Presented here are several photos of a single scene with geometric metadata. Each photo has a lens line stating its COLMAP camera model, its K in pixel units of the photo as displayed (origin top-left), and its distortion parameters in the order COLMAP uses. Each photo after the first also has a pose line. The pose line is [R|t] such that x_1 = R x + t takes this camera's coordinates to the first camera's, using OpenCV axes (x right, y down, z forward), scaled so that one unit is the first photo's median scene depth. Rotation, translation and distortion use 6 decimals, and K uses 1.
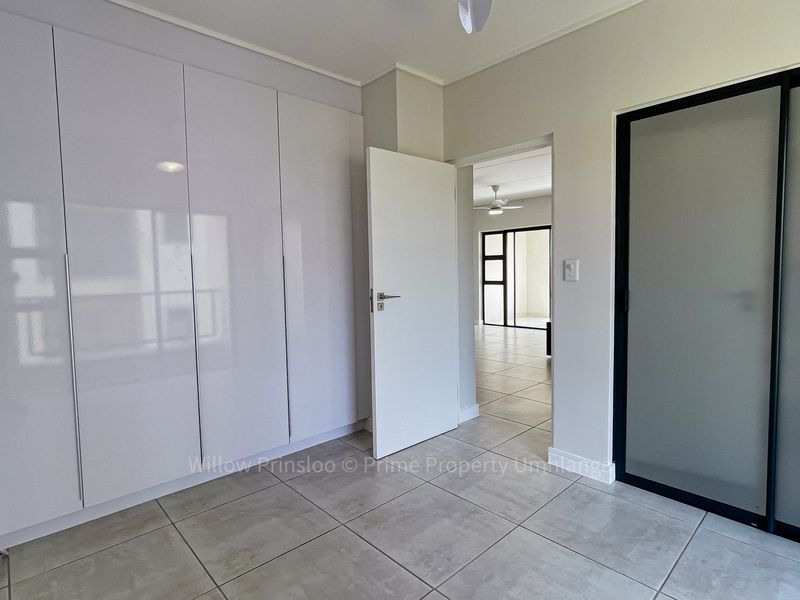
lens RADIAL K [[431.6, 0, 398.6], [0, 431.6, 295.9], [0, 0, 1]] dist [-0.009952, 0.003224]
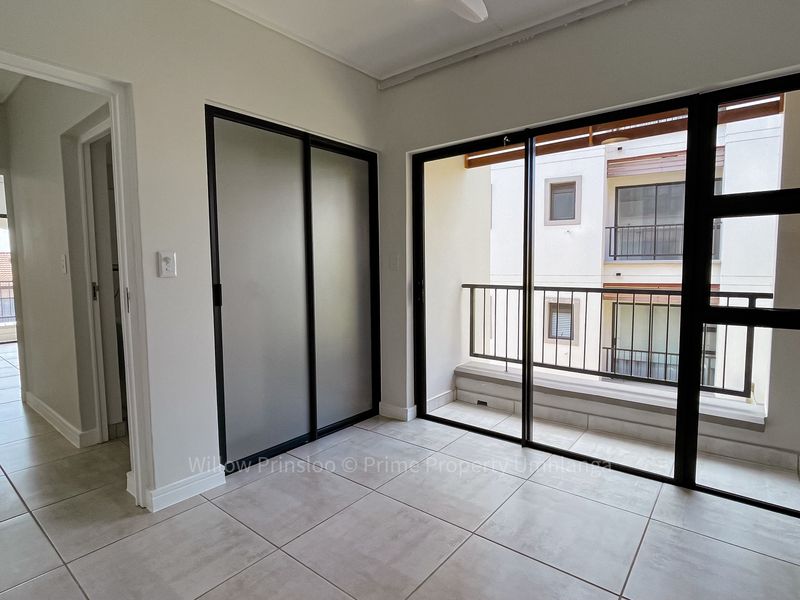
lens RADIAL K [[431.6, 0, 398.6], [0, 431.6, 295.9], [0, 0, 1]] dist [-0.009952, 0.003224]
pose [[-0.135735, -0.053484, 0.989300, -0.529434], [0.076691, 0.994979, 0.064313, -0.019178], [-0.987772, 0.084600, -0.130952, 0.730605]]
